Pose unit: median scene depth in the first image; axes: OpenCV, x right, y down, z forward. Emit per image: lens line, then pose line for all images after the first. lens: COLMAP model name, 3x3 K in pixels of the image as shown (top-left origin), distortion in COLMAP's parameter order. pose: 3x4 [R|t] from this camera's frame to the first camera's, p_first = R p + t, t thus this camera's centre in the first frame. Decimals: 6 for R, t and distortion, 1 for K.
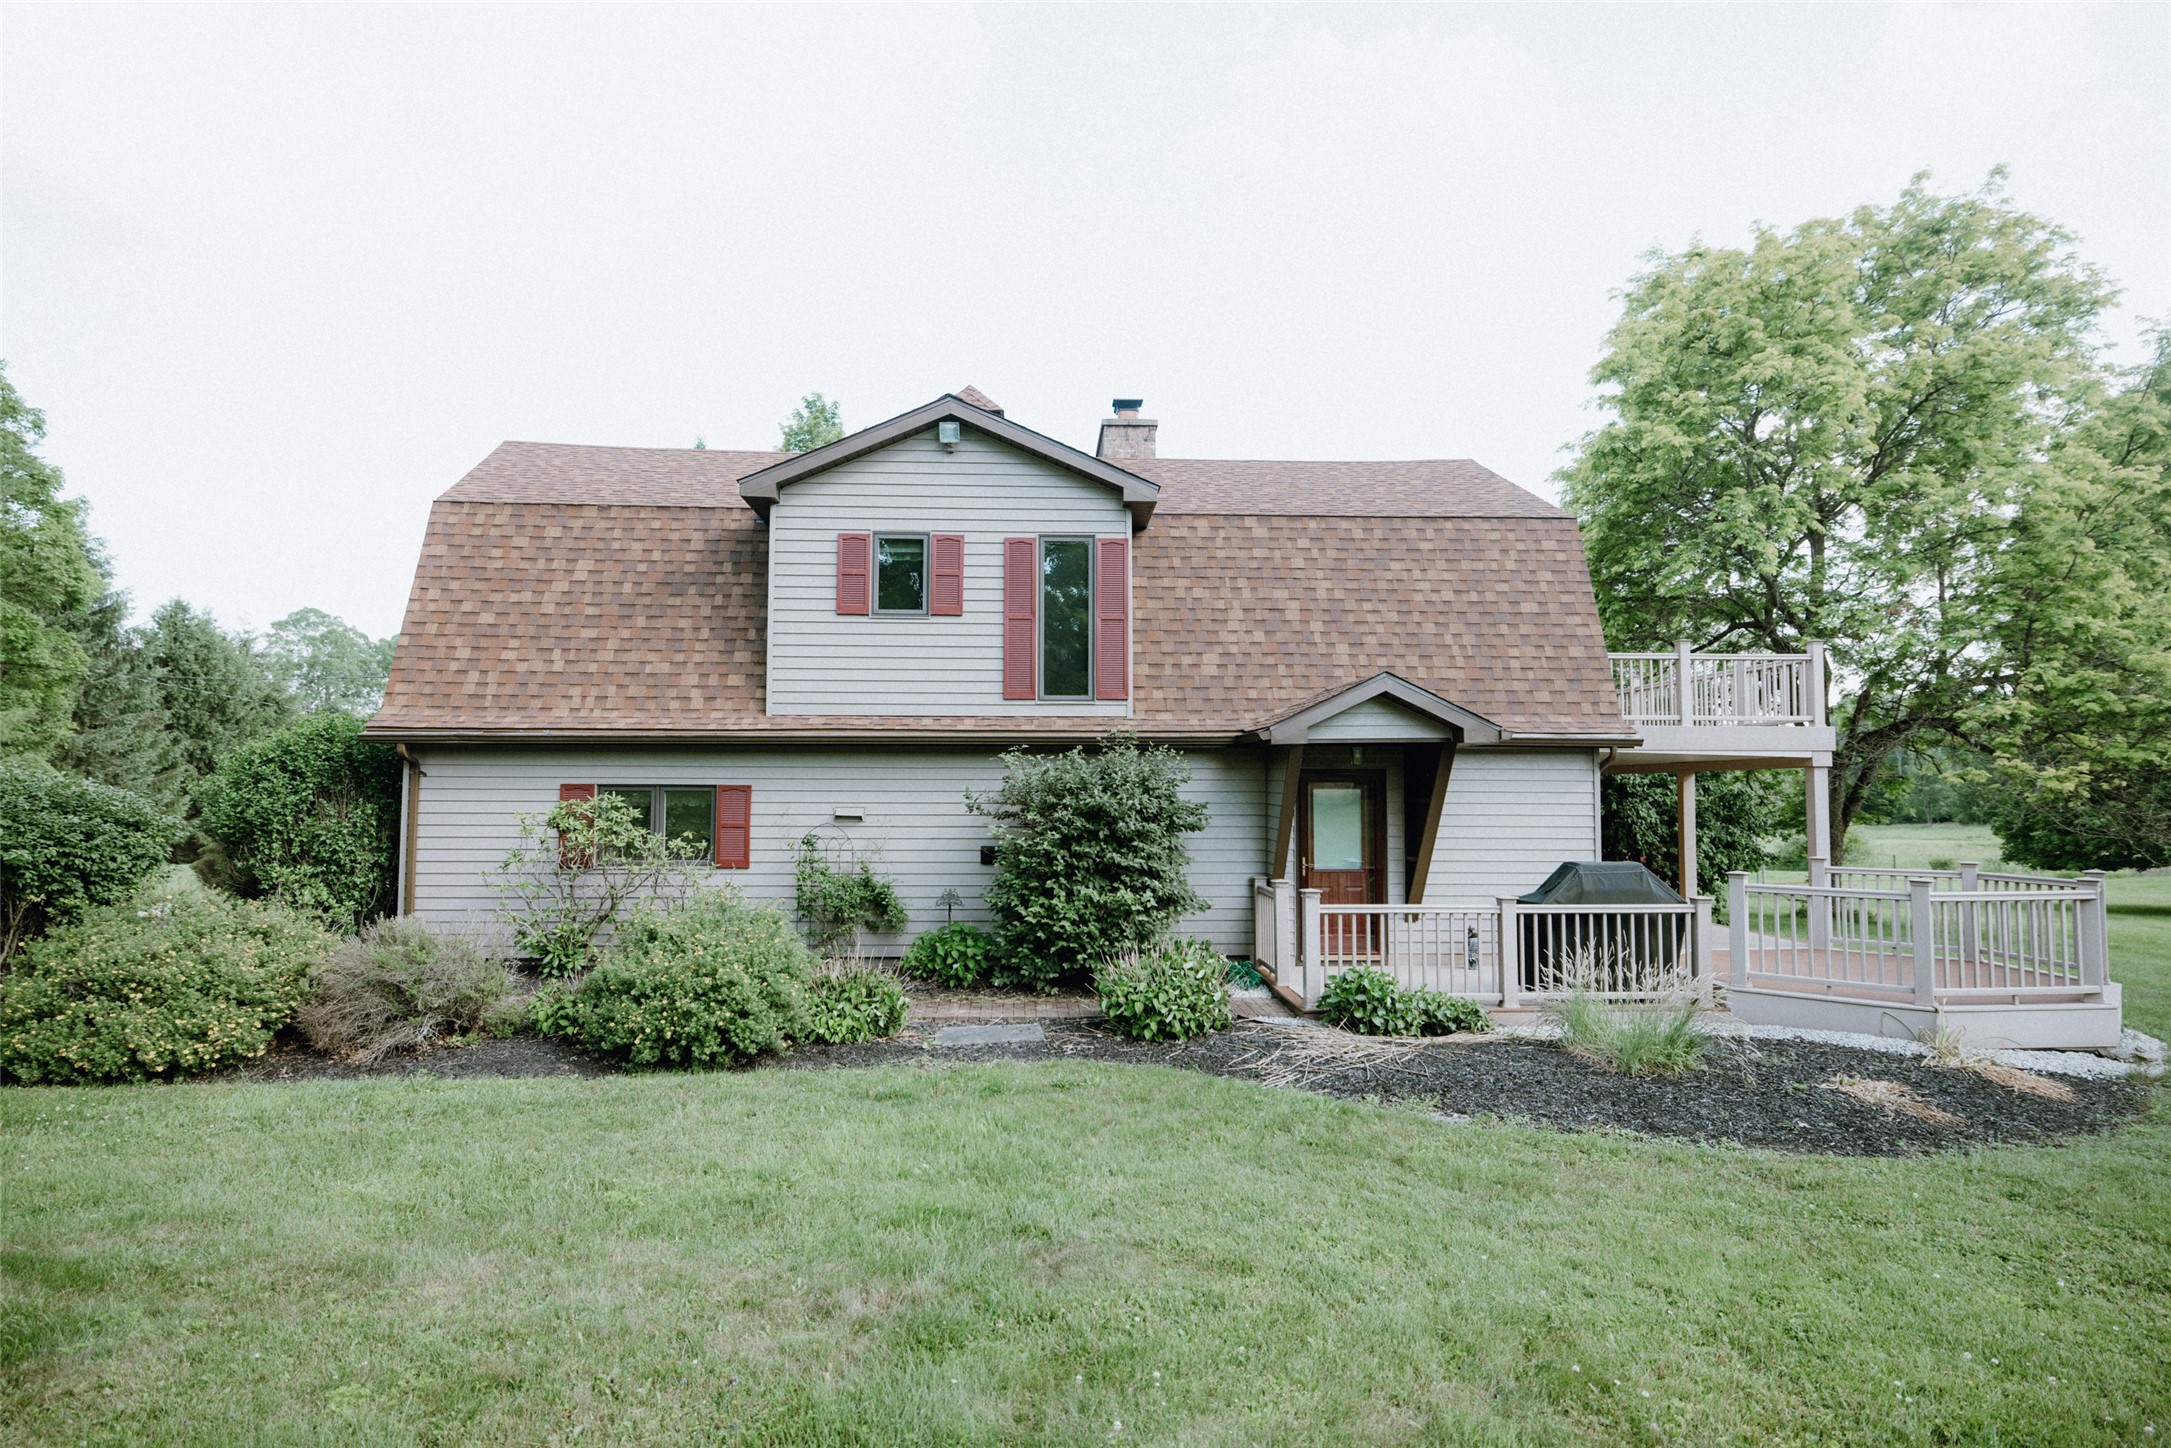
lens RADIAL K [[1176.6, 0, 1085.5], [0, 1176.6, 724.0], [0, 0, 1]] dist [0.000379, 0.000015]
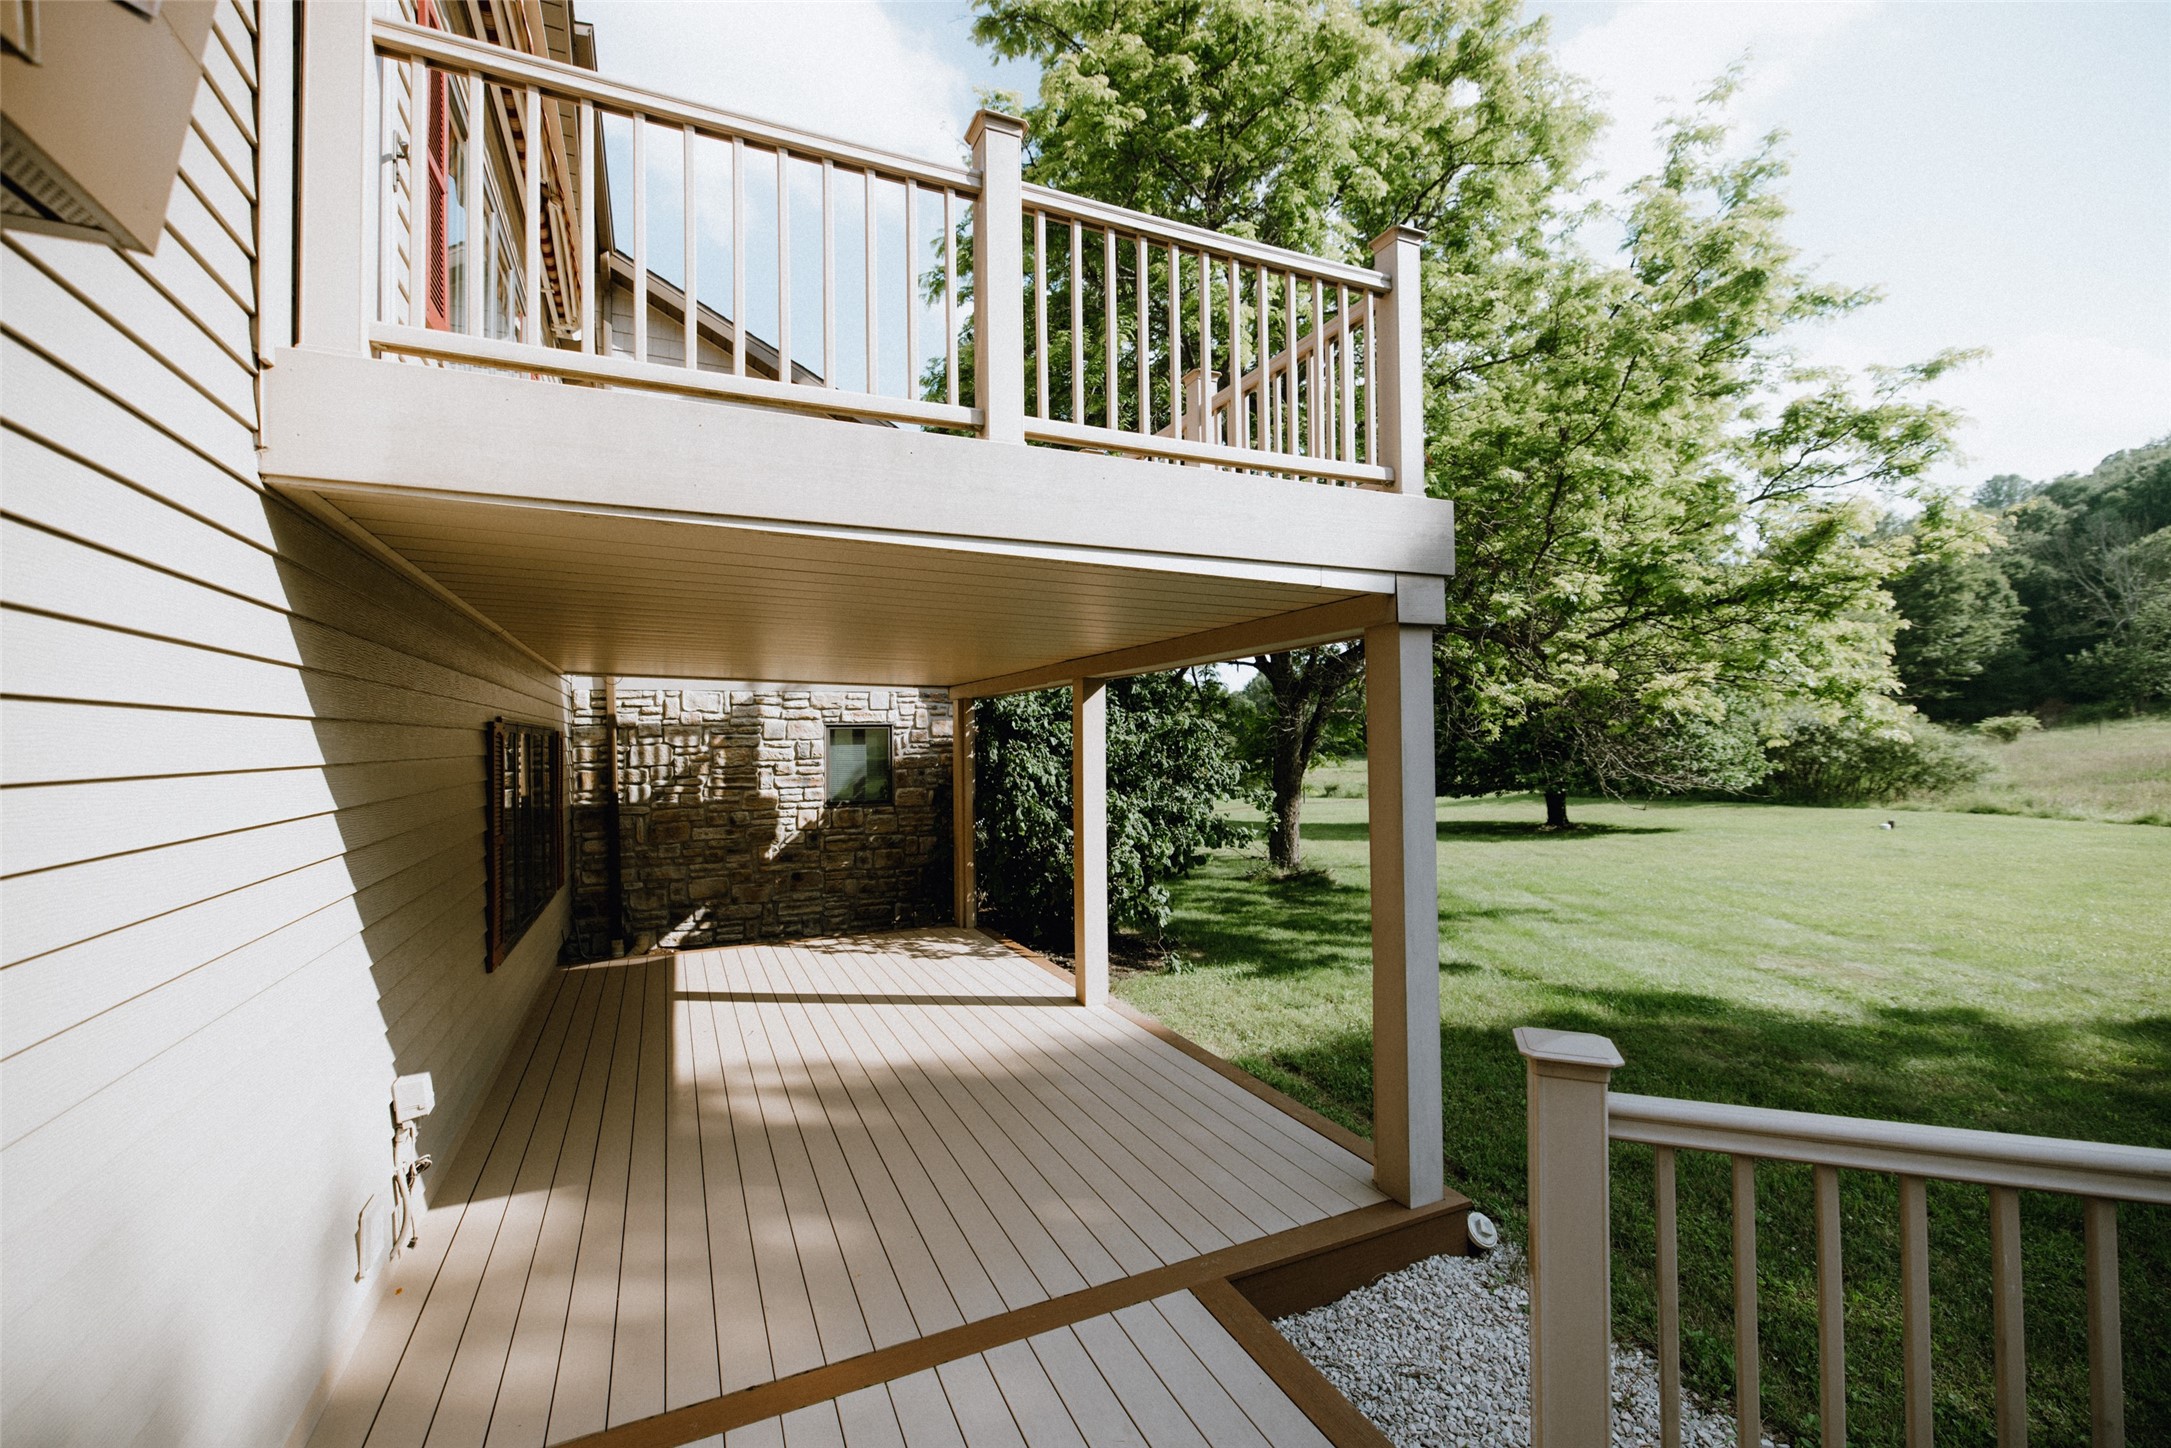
lens RADIAL K [[971.6, 0, 1109.3], [0, 971.6, 719.6], [0, 0, 1]] dist [-0.034193, 0.016891]
pose [[0.915312, -0.008698, 0.402651, 0.336699], [-0.005520, 0.999402, 0.034137, 0.040058], [-0.402707, -0.033468, 0.914717, 0.599407]]
